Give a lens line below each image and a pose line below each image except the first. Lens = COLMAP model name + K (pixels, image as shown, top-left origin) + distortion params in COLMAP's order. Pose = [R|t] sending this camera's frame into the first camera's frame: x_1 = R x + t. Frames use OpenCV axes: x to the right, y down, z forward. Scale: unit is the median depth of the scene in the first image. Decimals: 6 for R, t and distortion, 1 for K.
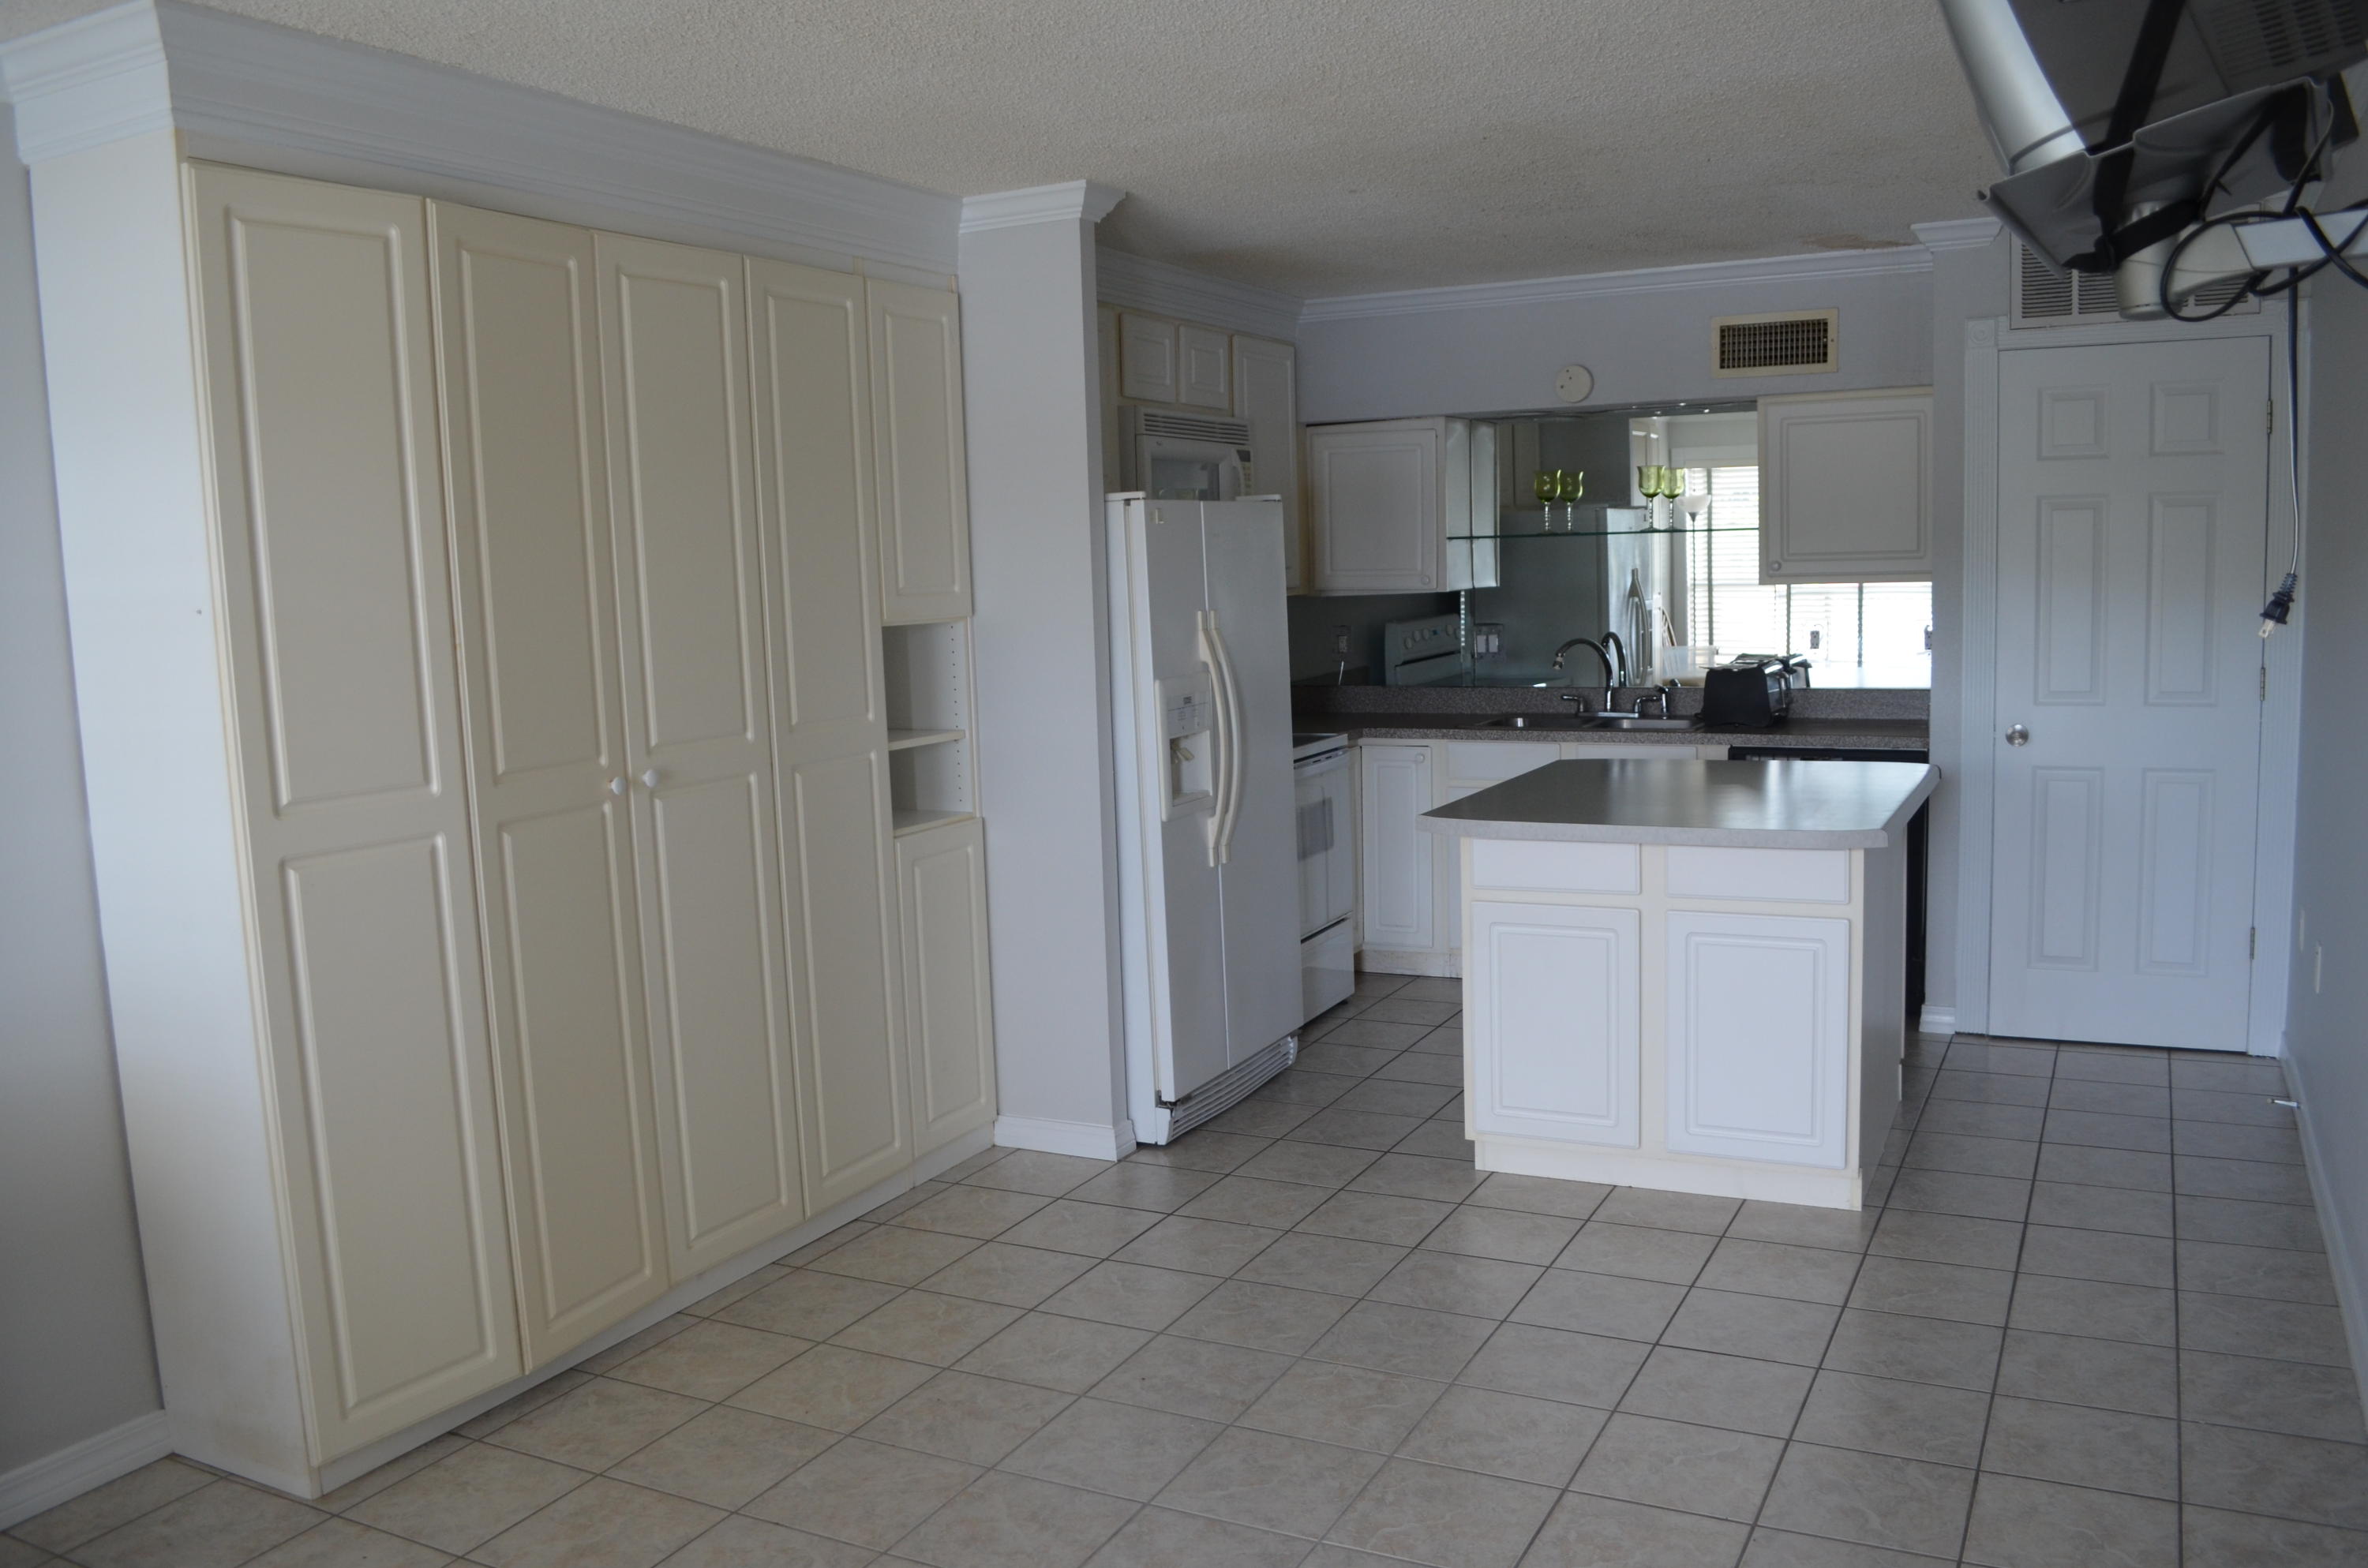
lens RADIAL K [[1883.5, 0, 1175.1], [0, 1883.5, 805.3], [0, 0, 1]] dist [-0.068445, -0.003582]
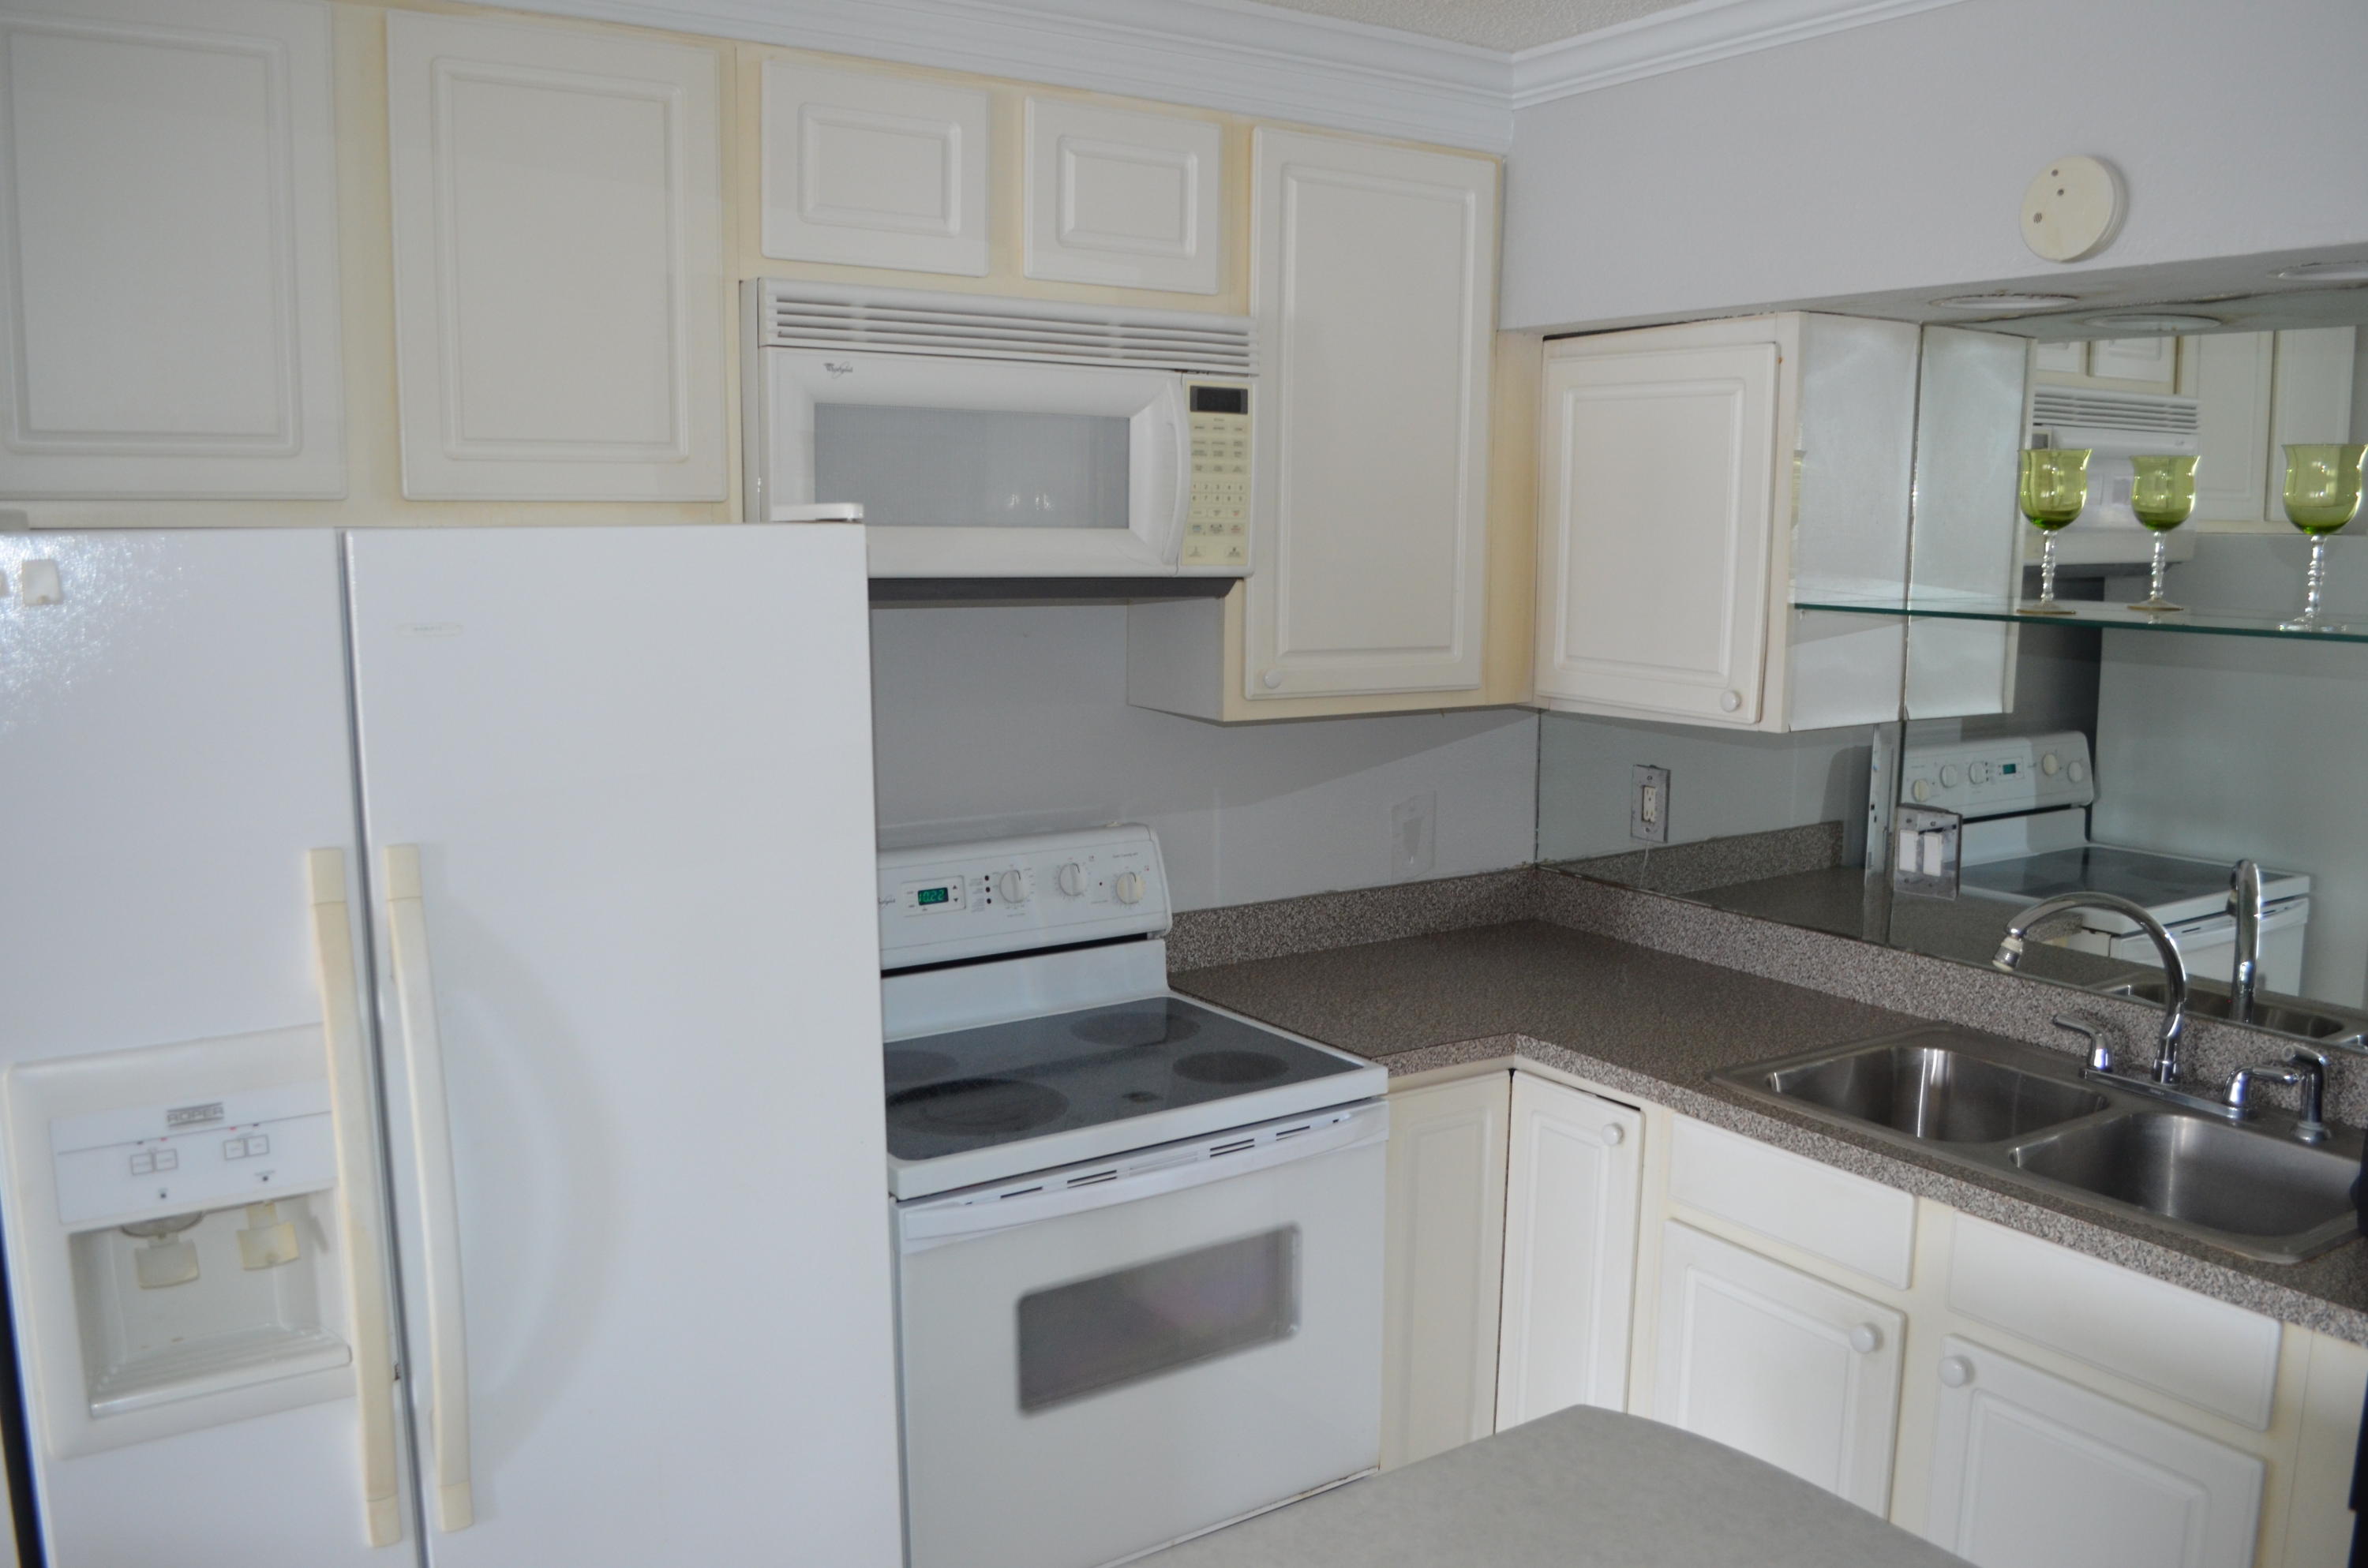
lens RADIAL K [[1883.5, 0, 1175.1], [0, 1883.5, 805.3], [0, 0, 1]] dist [-0.068445, -0.003582]
pose [[0.870306, 0.111283, -0.479774, 0.238231], [-0.098508, 0.993786, 0.051814, -0.110335], [0.482559, 0.002168, 0.875861, 0.593916]]
